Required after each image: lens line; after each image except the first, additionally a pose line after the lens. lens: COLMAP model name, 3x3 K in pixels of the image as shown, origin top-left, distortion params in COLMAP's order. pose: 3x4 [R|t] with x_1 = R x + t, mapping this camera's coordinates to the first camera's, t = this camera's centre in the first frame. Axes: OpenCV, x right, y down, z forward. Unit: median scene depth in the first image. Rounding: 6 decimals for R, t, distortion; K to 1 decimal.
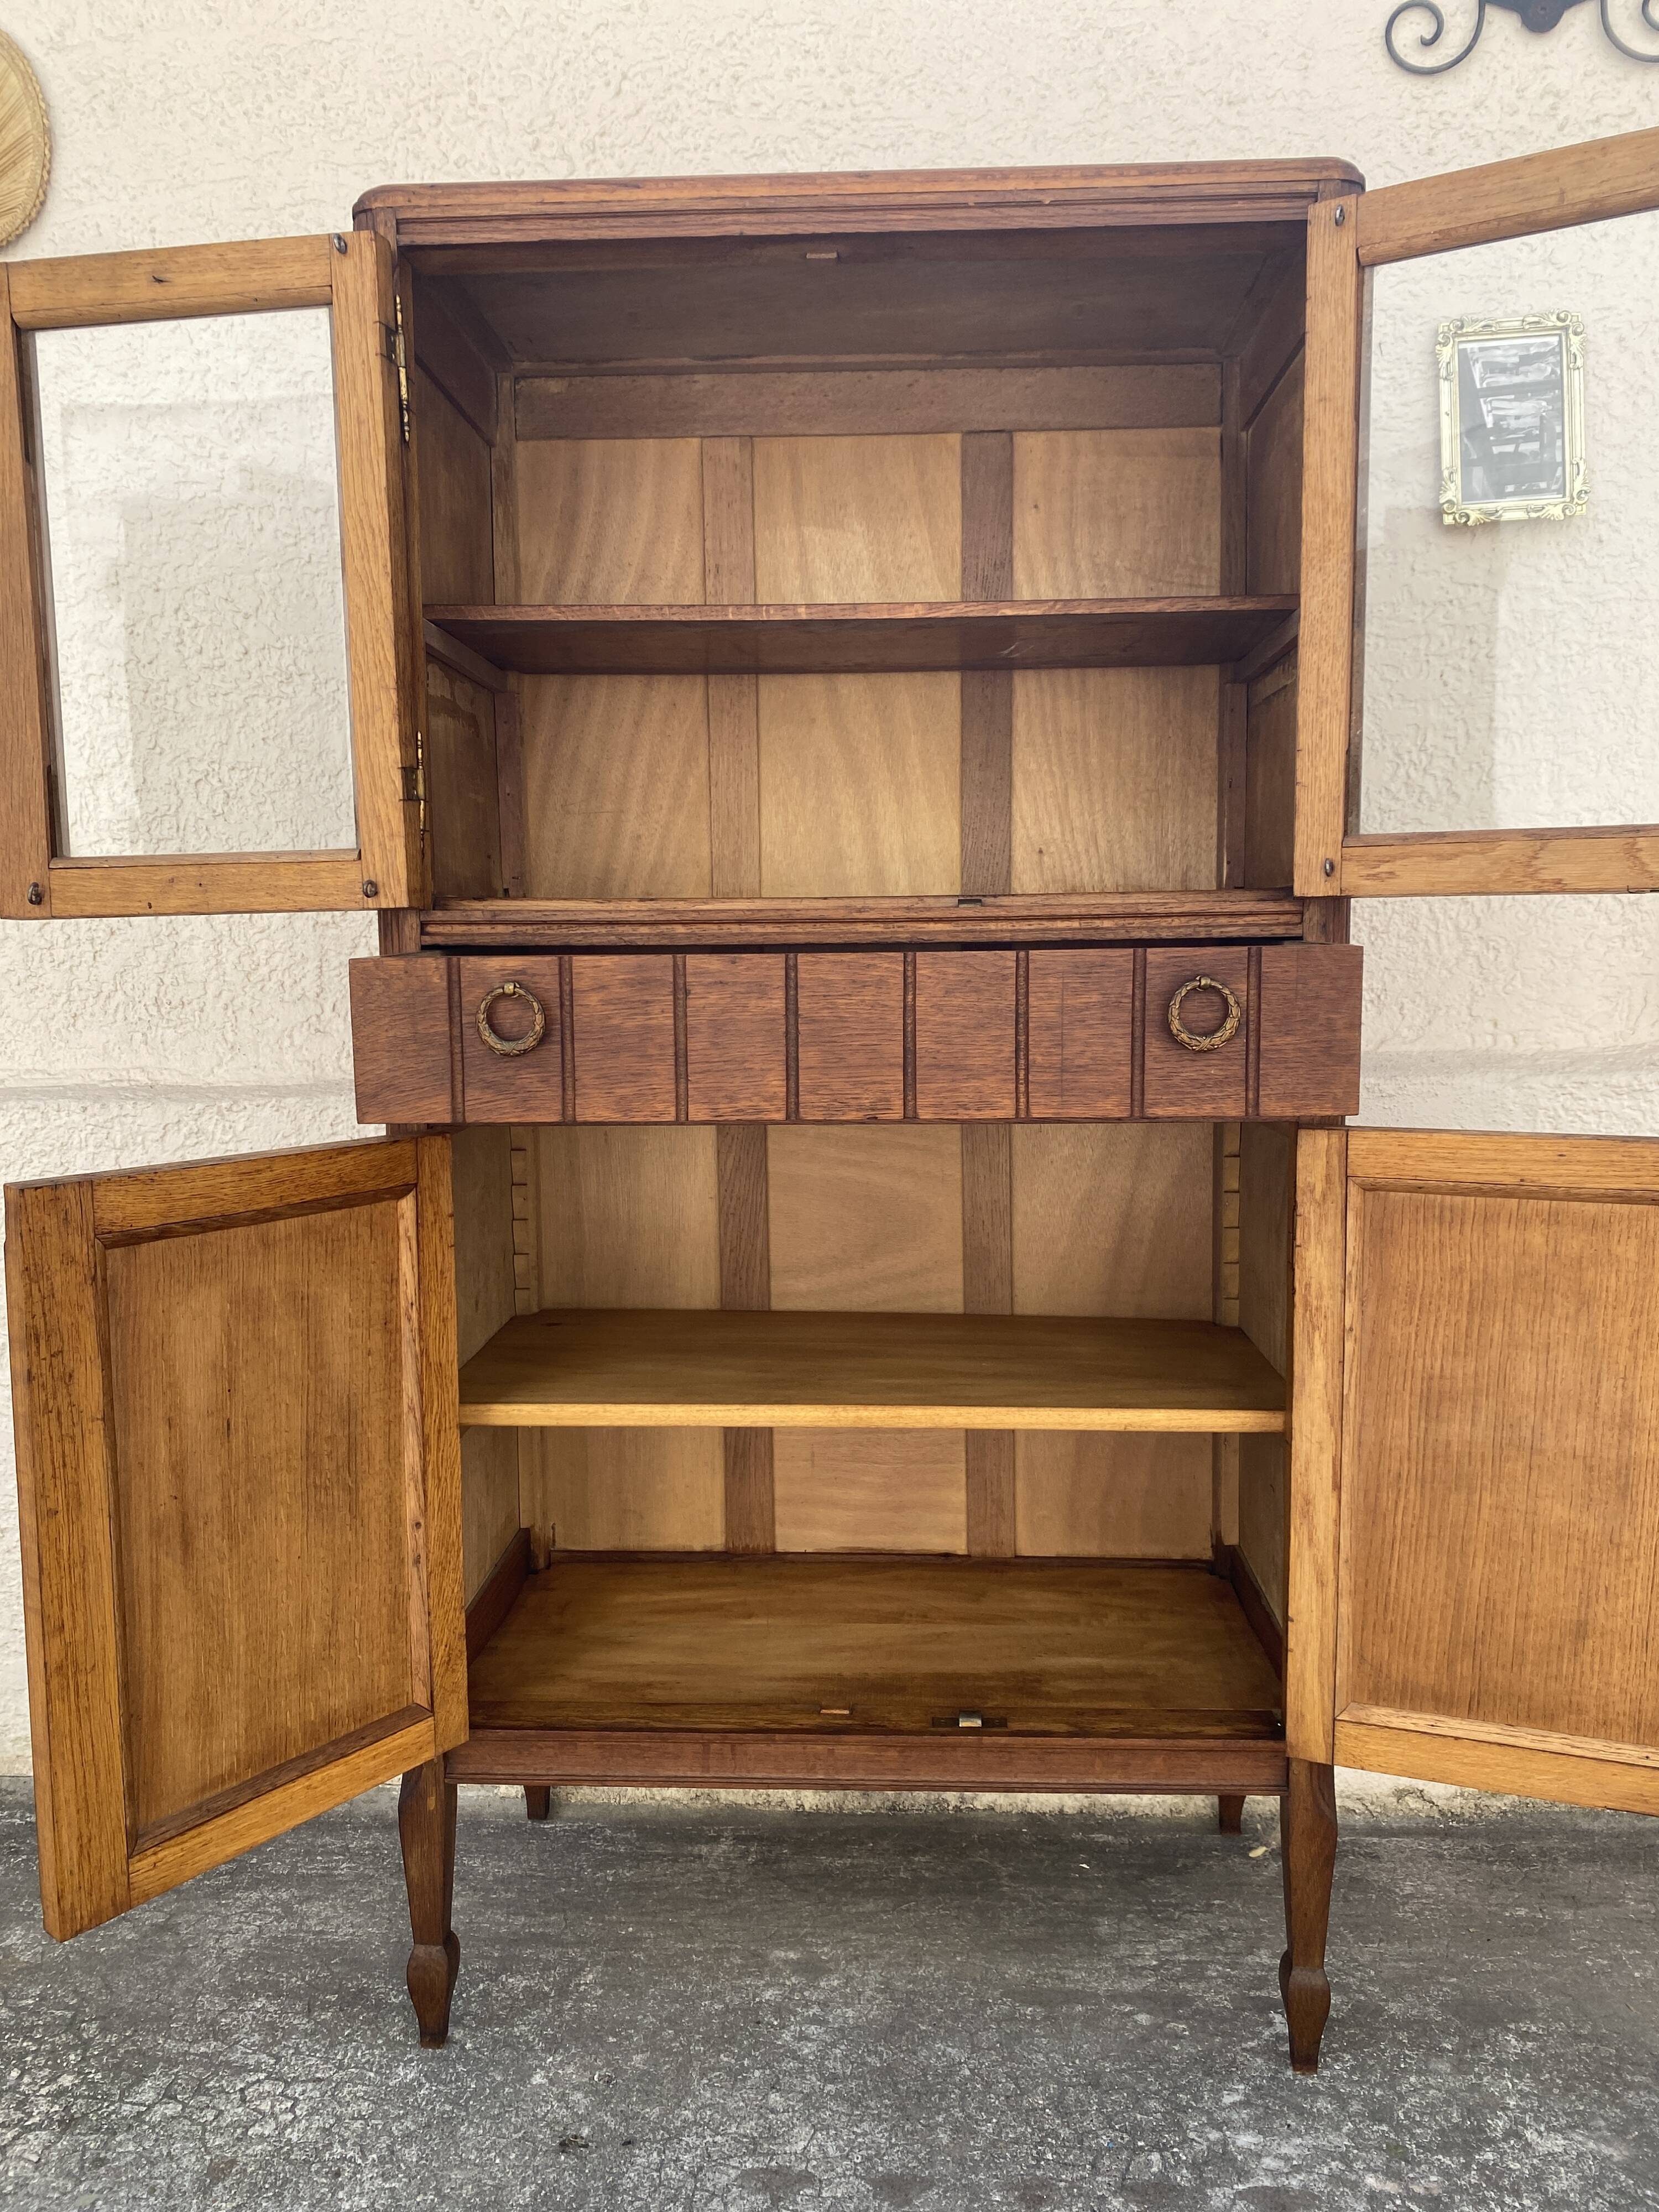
lens RADIAL K [[1708.0, 0, 840.5], [0, 1708.0, 1096.5], [0, 0, 1]] dist [0.015699, -0.014131]
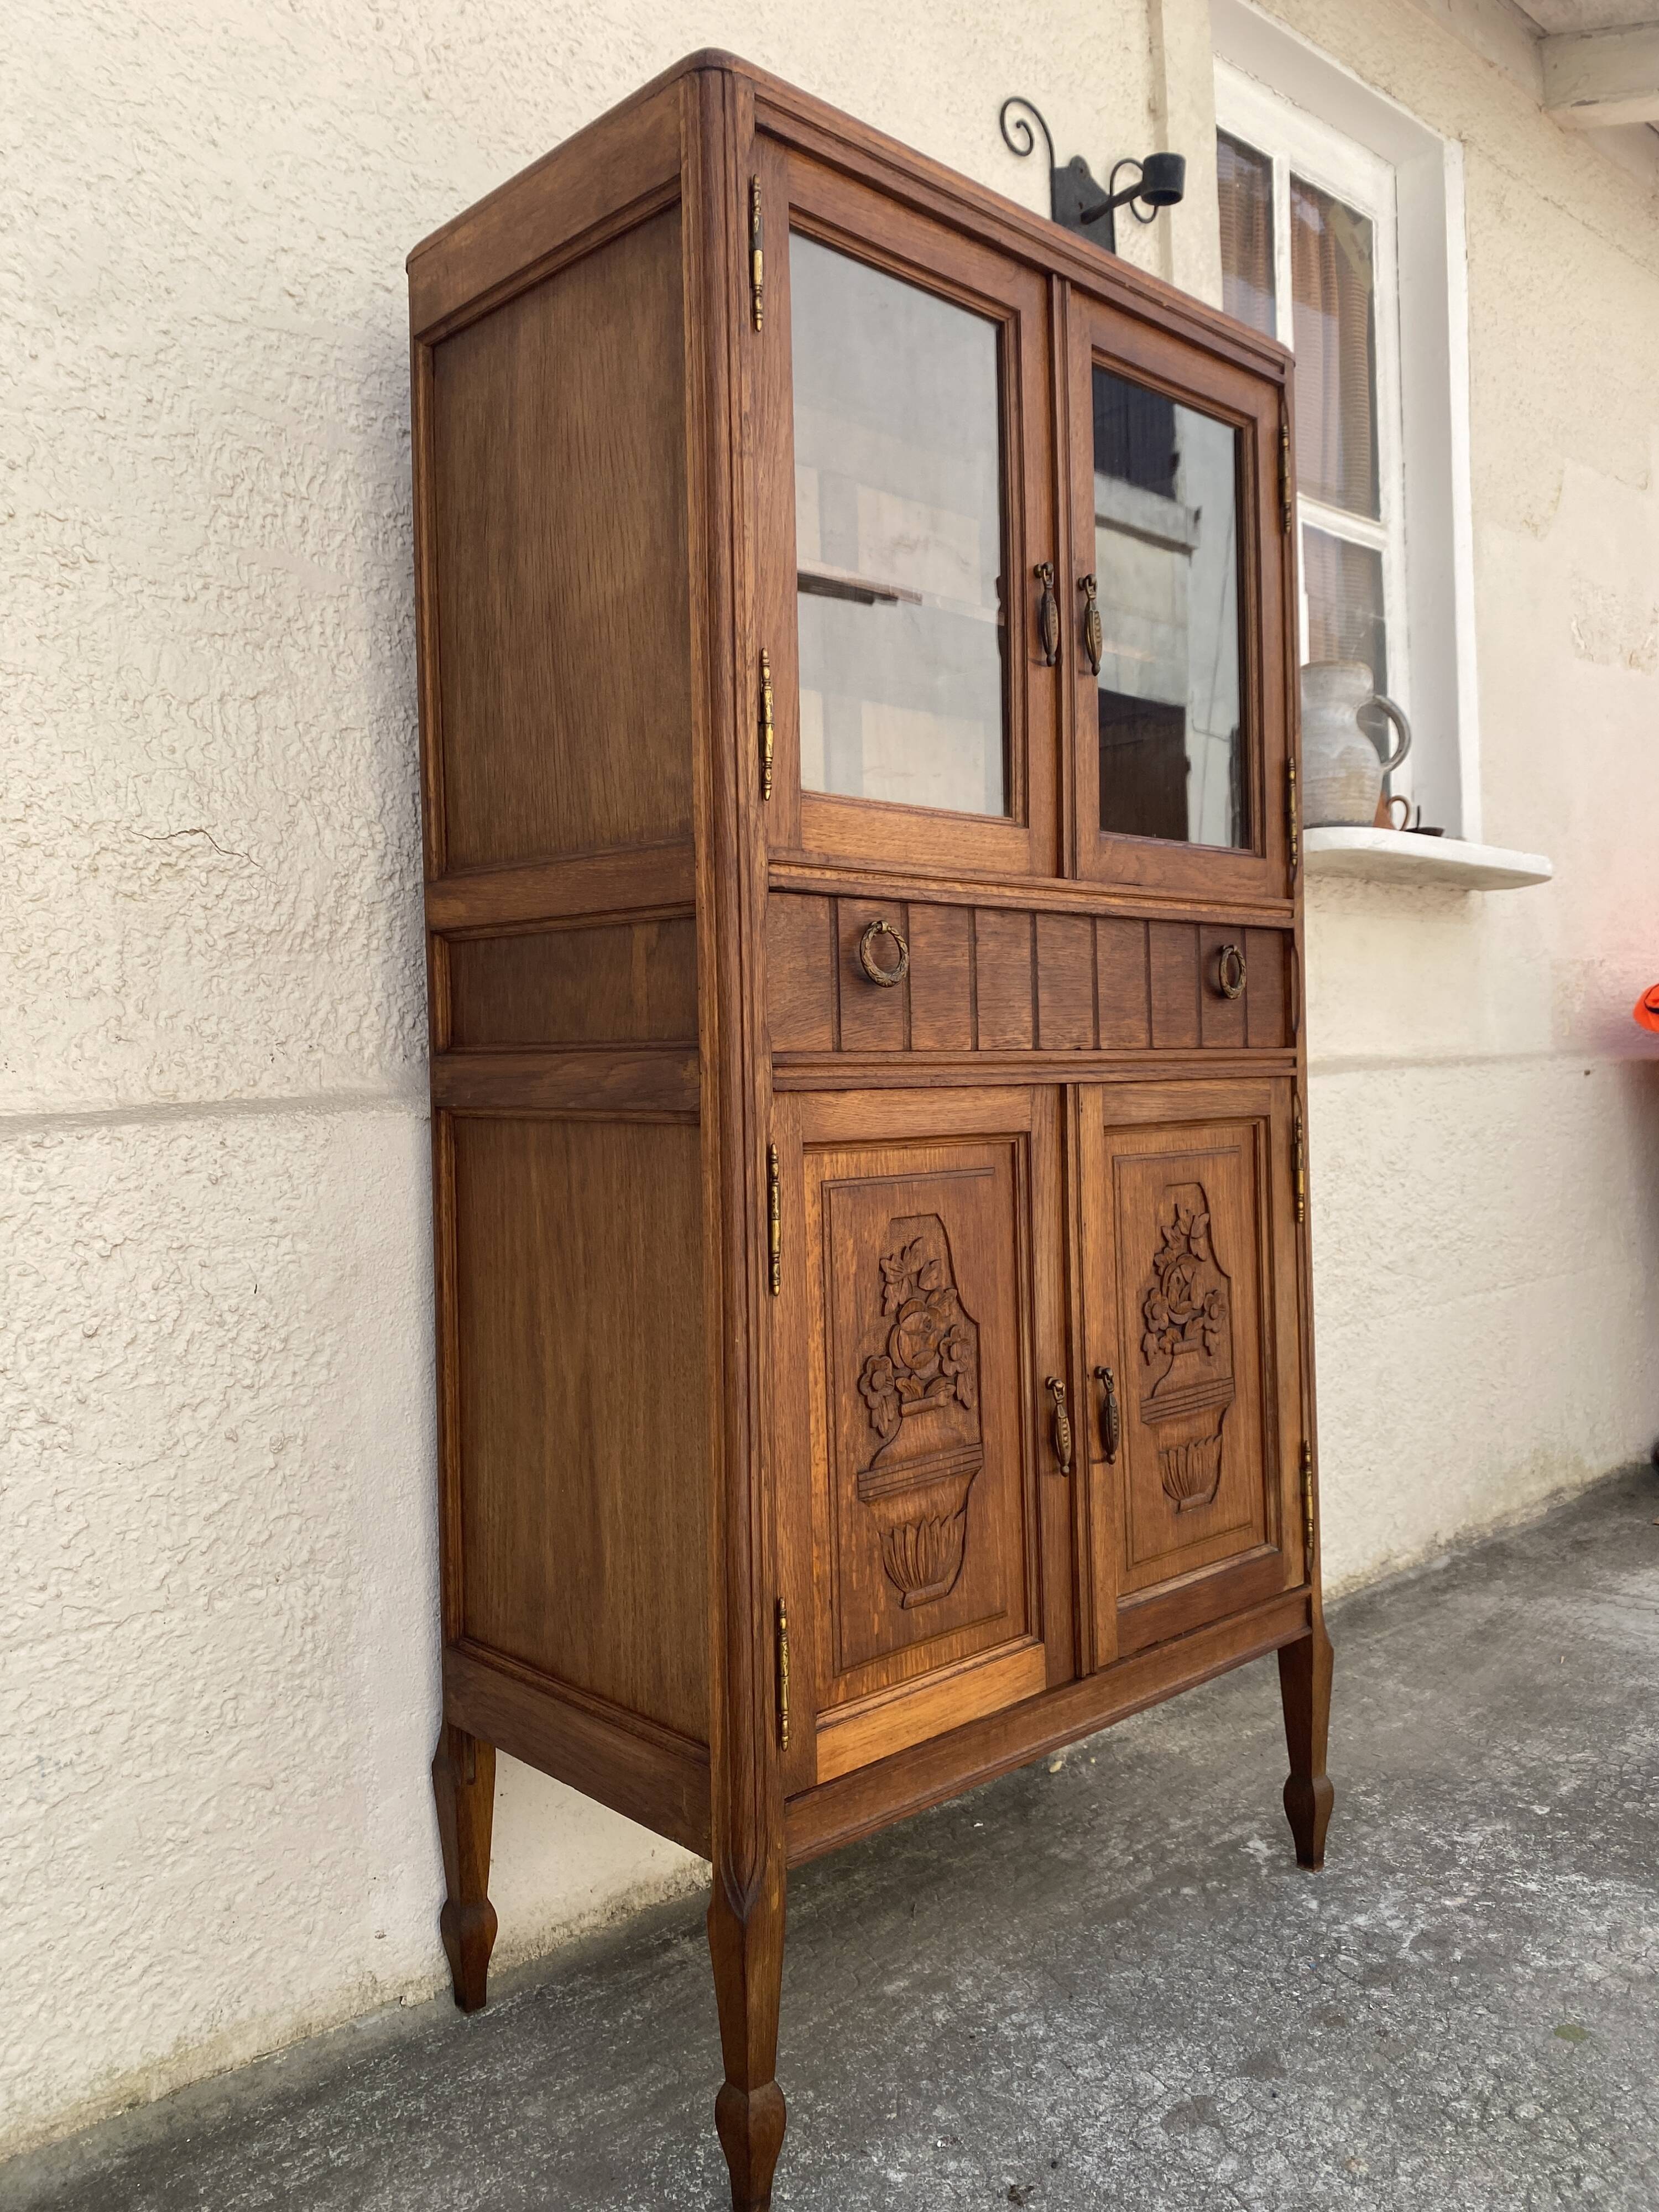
lens RADIAL K [[1707.4, 0, 832.7], [0, 1707.4, 1087.2], [0, 0, 1]] dist [0.025330, -0.026693]
pose [[0.688950, -0.011163, 0.724722, -0.733646], [0.081193, 0.994777, -0.061863, 0.061691], [-0.720246, 0.101463, 0.686258, 0.320954]]
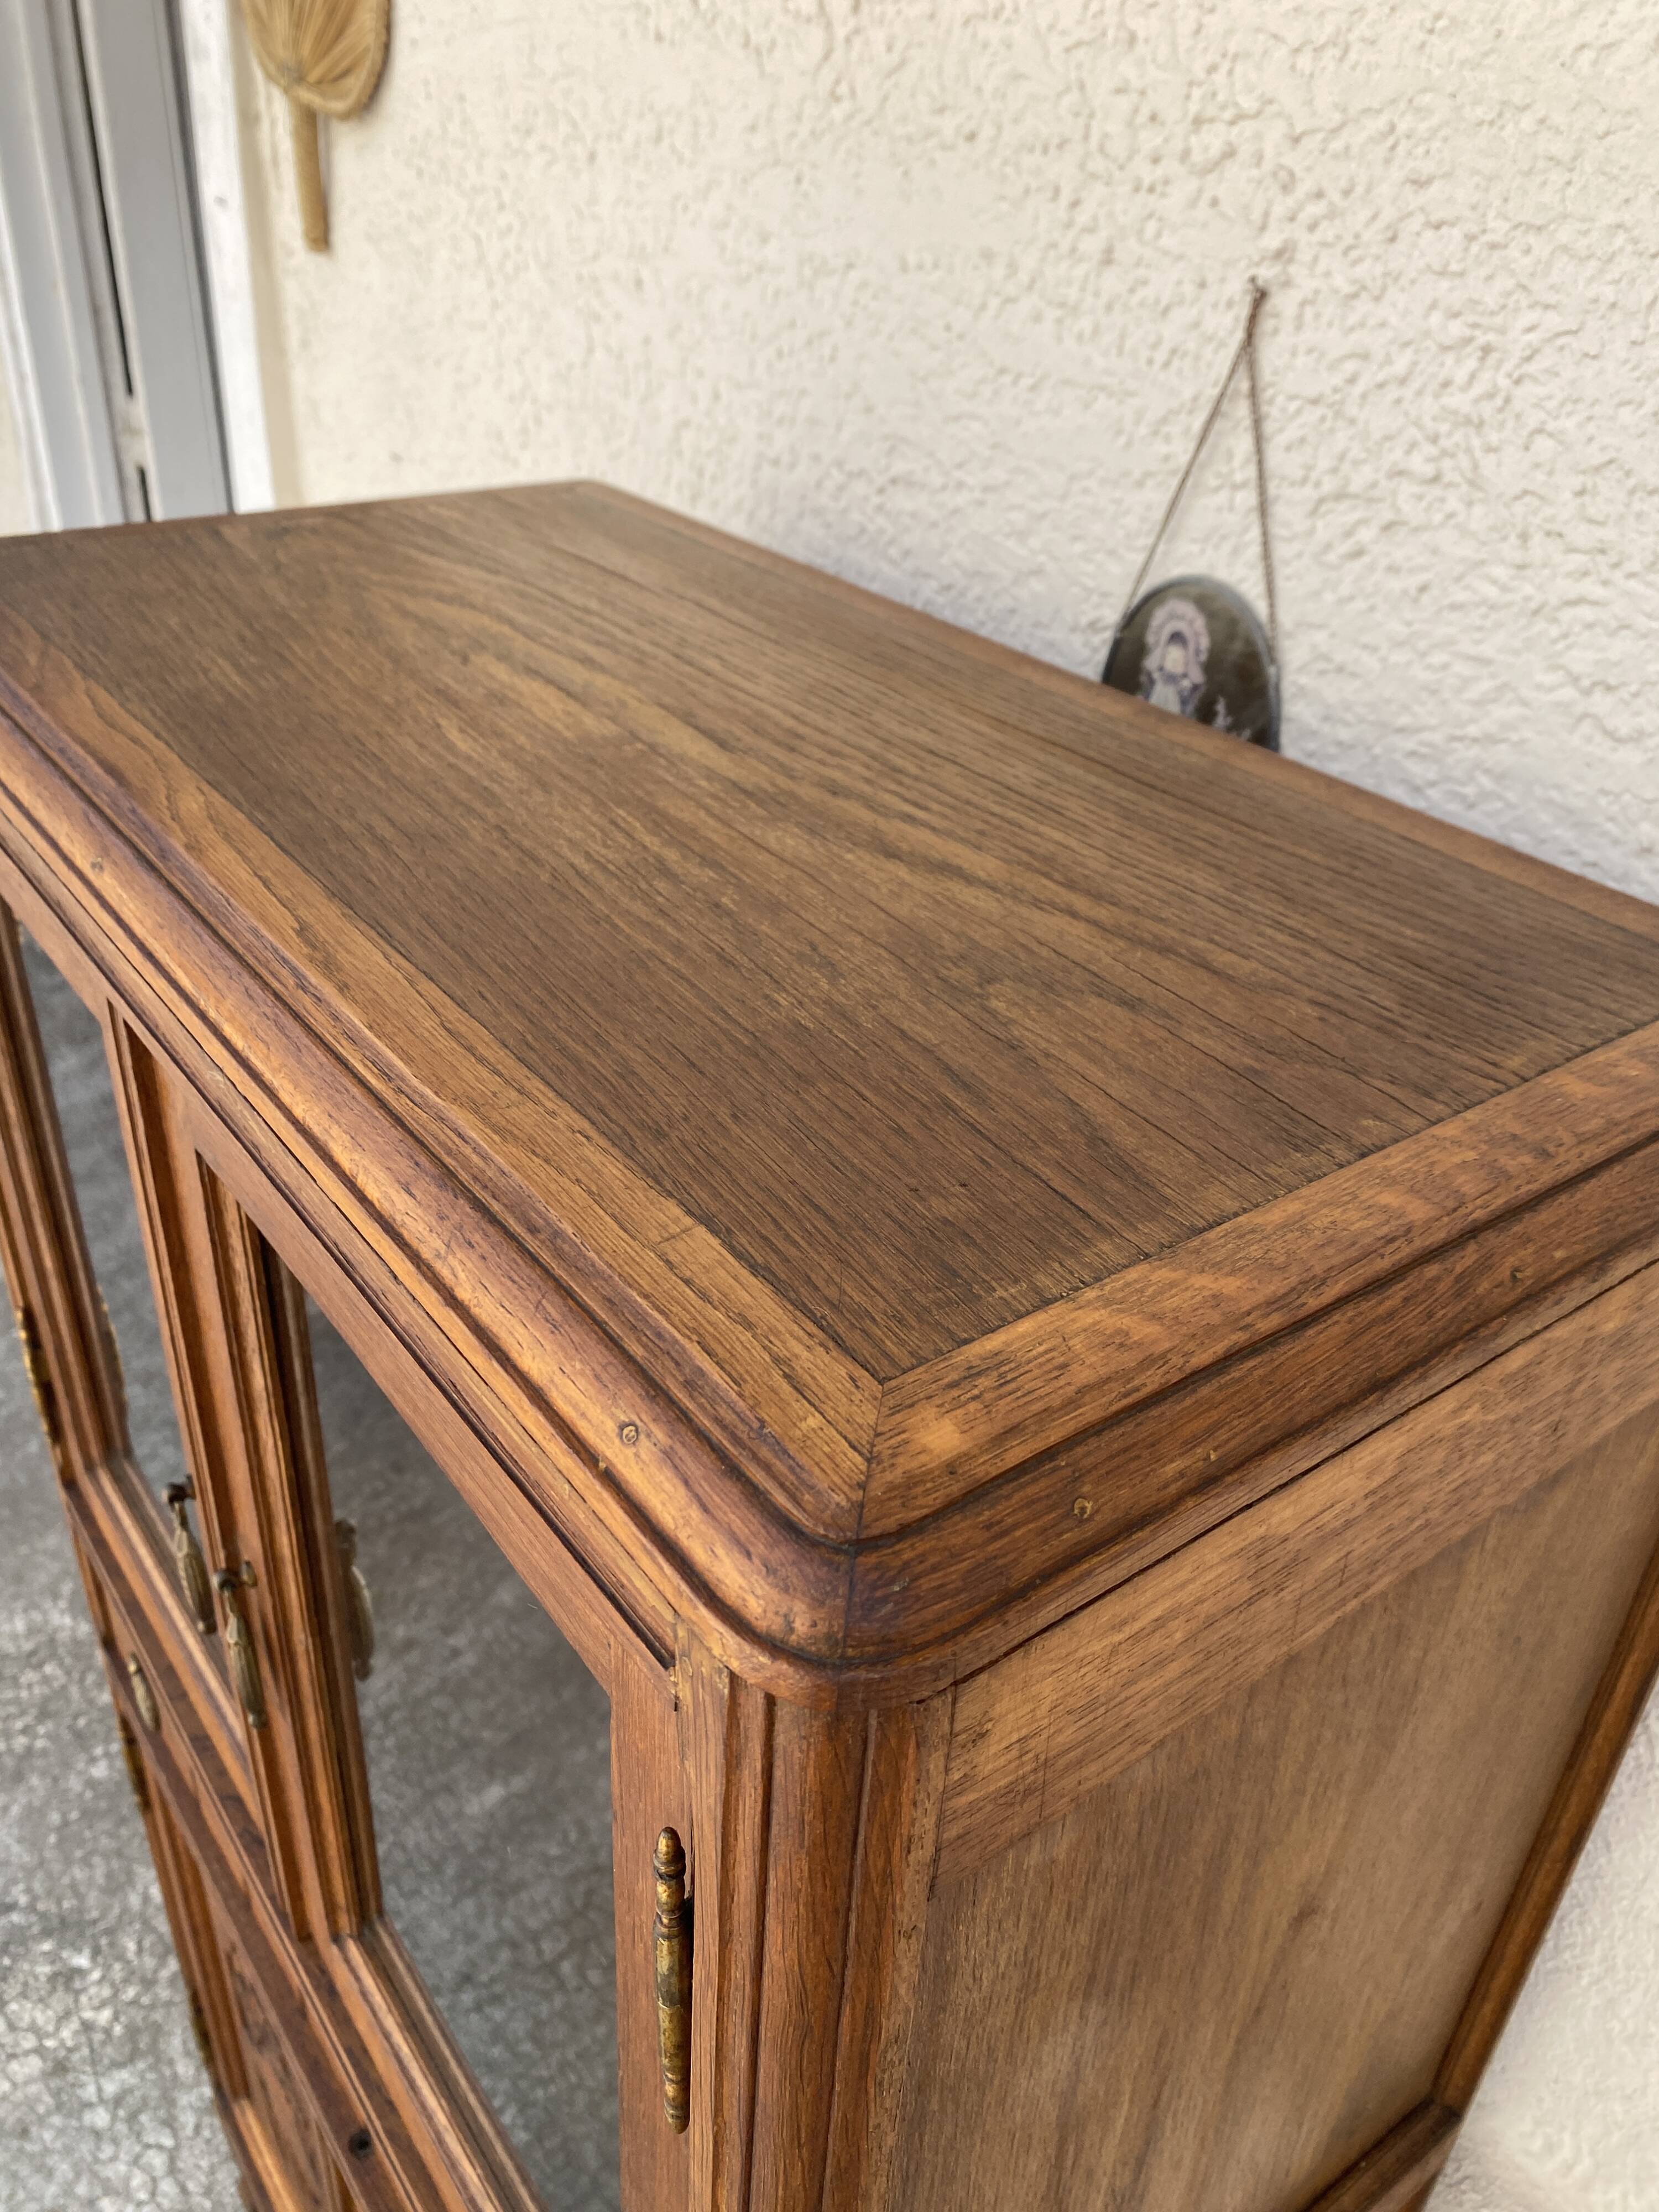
lens RADIAL K [[1739.0, 0, 829.5], [0, 1739.0, 1106.0], [0, 0, 1]] dist [0.005251, -0.000589]
pose [[0.631972, 0.442129, -0.636501, 0.334845], [-0.125932, 0.868971, 0.478572, -0.573449], [0.764691, -0.222288, 0.604843, 0.698019]]
